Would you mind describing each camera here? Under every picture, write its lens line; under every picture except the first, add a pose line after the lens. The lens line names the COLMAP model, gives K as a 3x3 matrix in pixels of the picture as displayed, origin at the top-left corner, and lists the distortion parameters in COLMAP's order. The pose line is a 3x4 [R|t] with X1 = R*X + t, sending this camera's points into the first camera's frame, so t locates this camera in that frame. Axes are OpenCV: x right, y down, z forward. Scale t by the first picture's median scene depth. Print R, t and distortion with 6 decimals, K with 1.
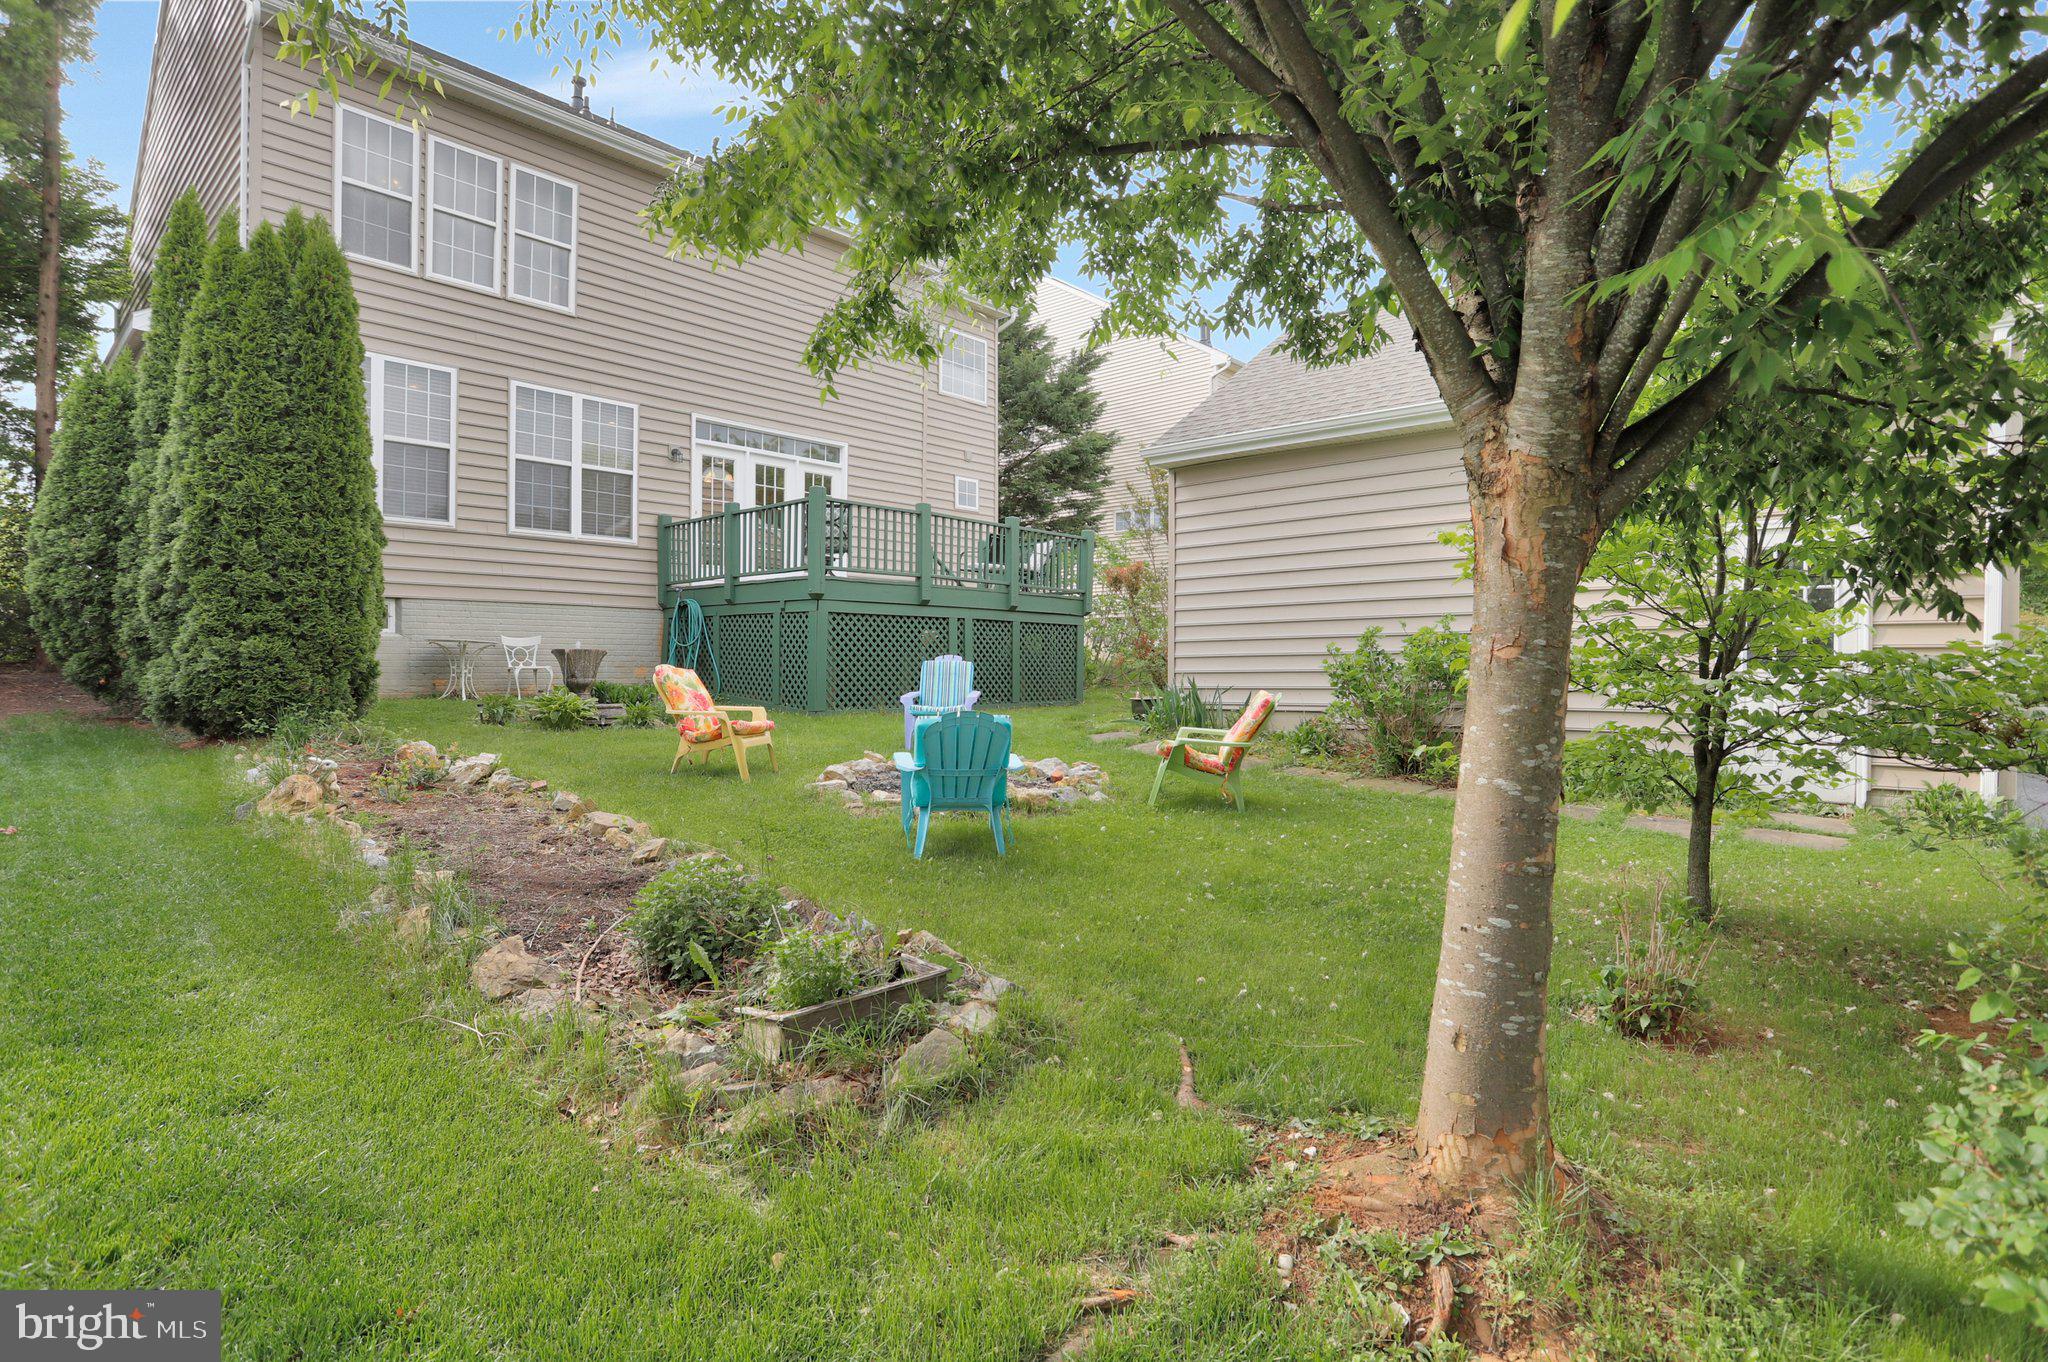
lens RADIAL K [[1003.3, 0, 1037.3], [0, 1003.3, 668.2], [0, 0, 1]] dist [-0.001712, 0.000439]
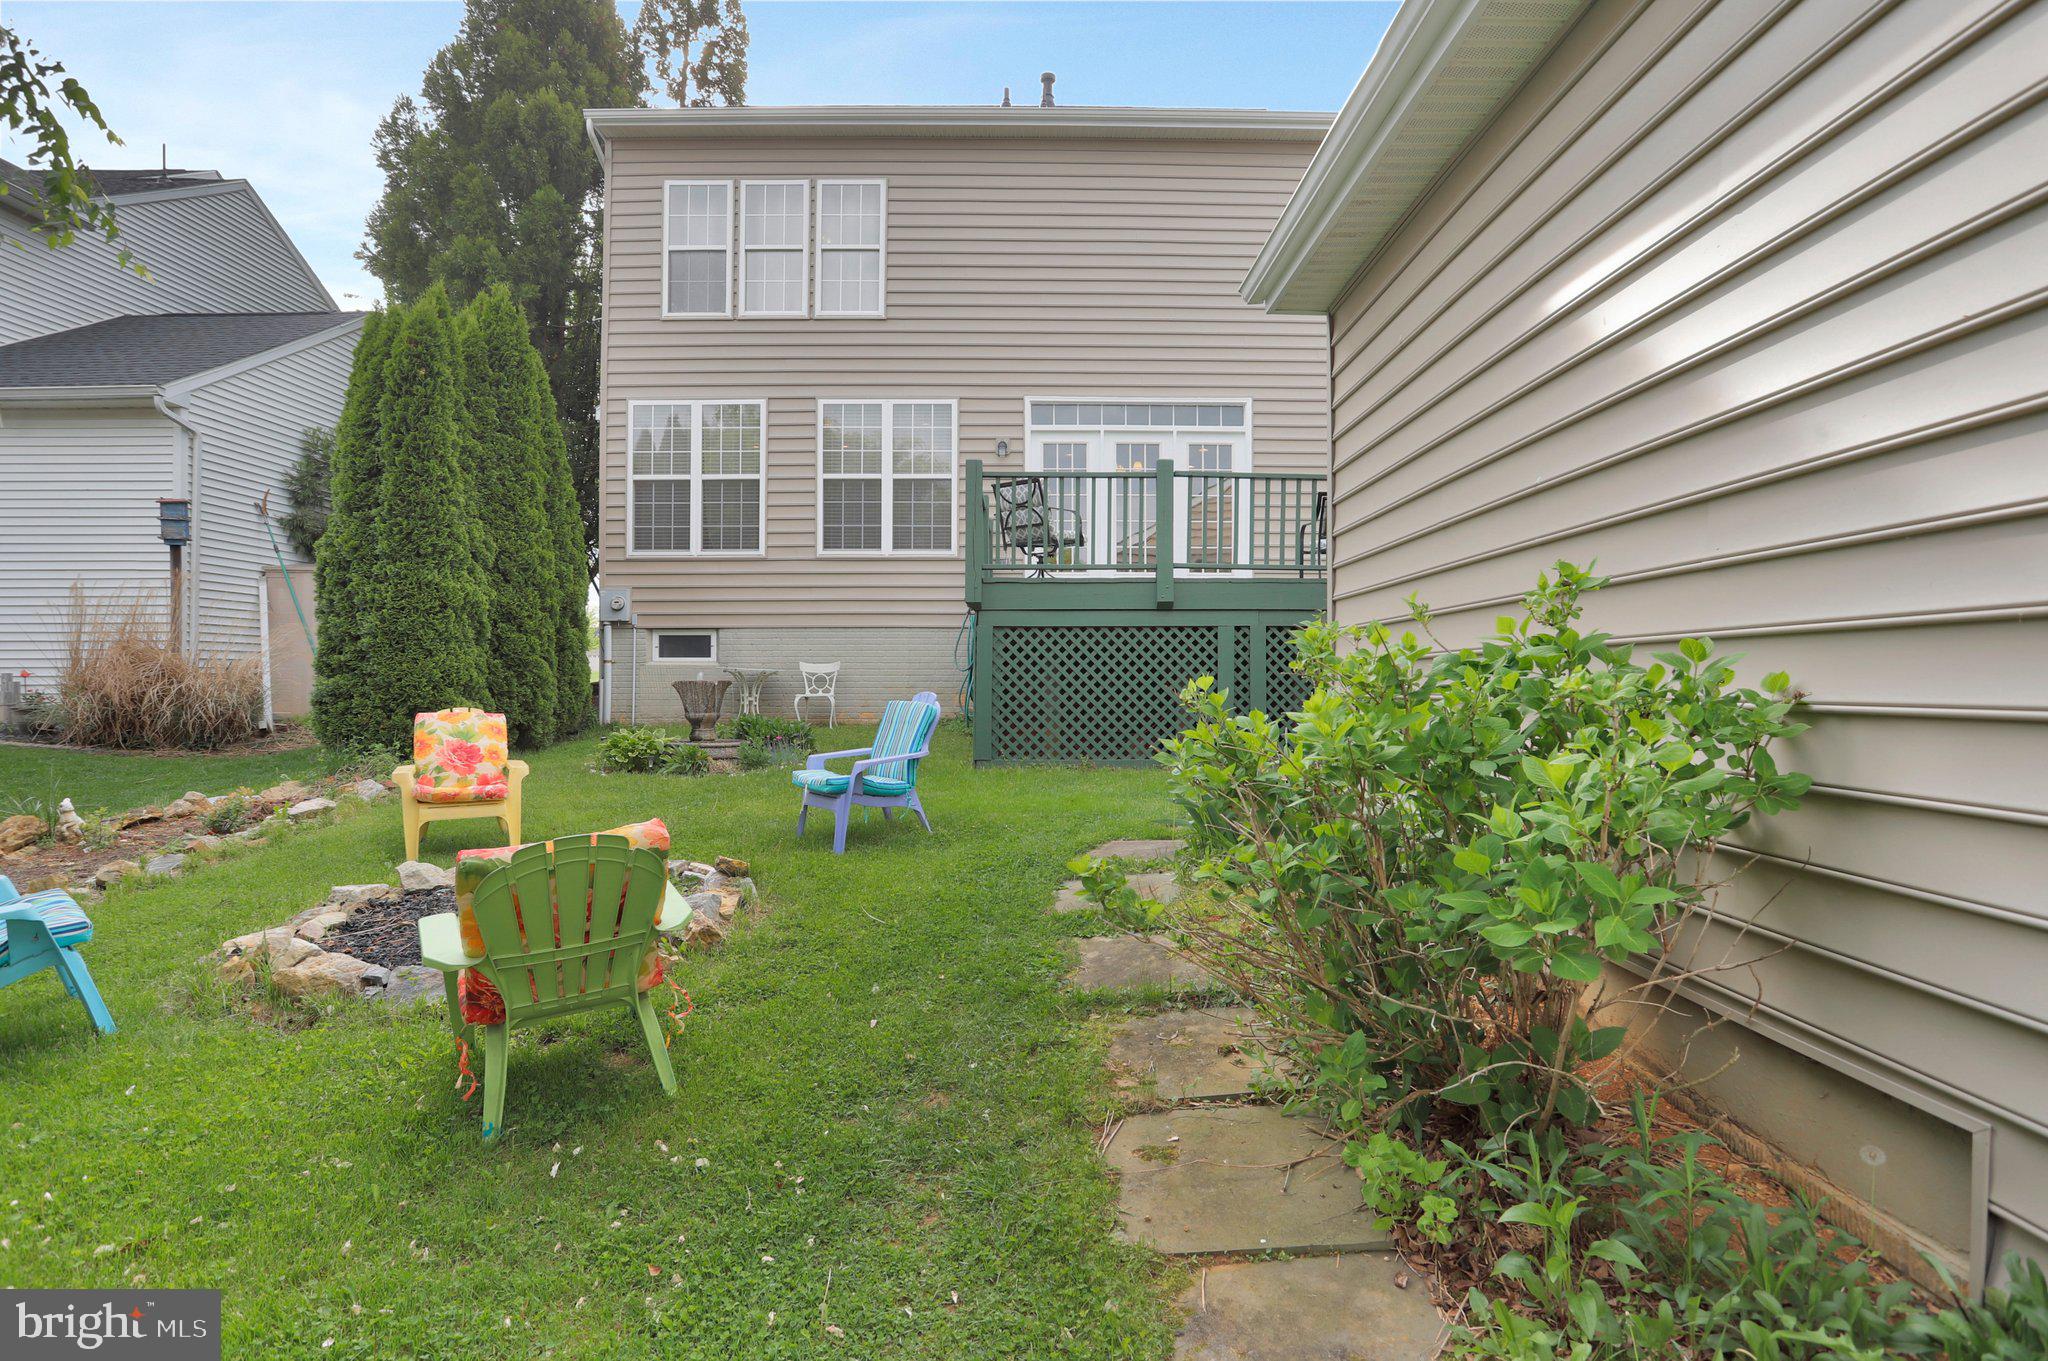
lens RADIAL K [[1040.2, 0, 1024.0], [0, 1040.2, 680.5], [0, 0, 1]] dist [-0.058730, 0.000147]
pose [[0.687531, 0.001088, -0.726154, 0.326470], [-0.001134, 0.999999, 0.000425, -0.014535], [0.726154, 0.000531, 0.687531, 0.436057]]
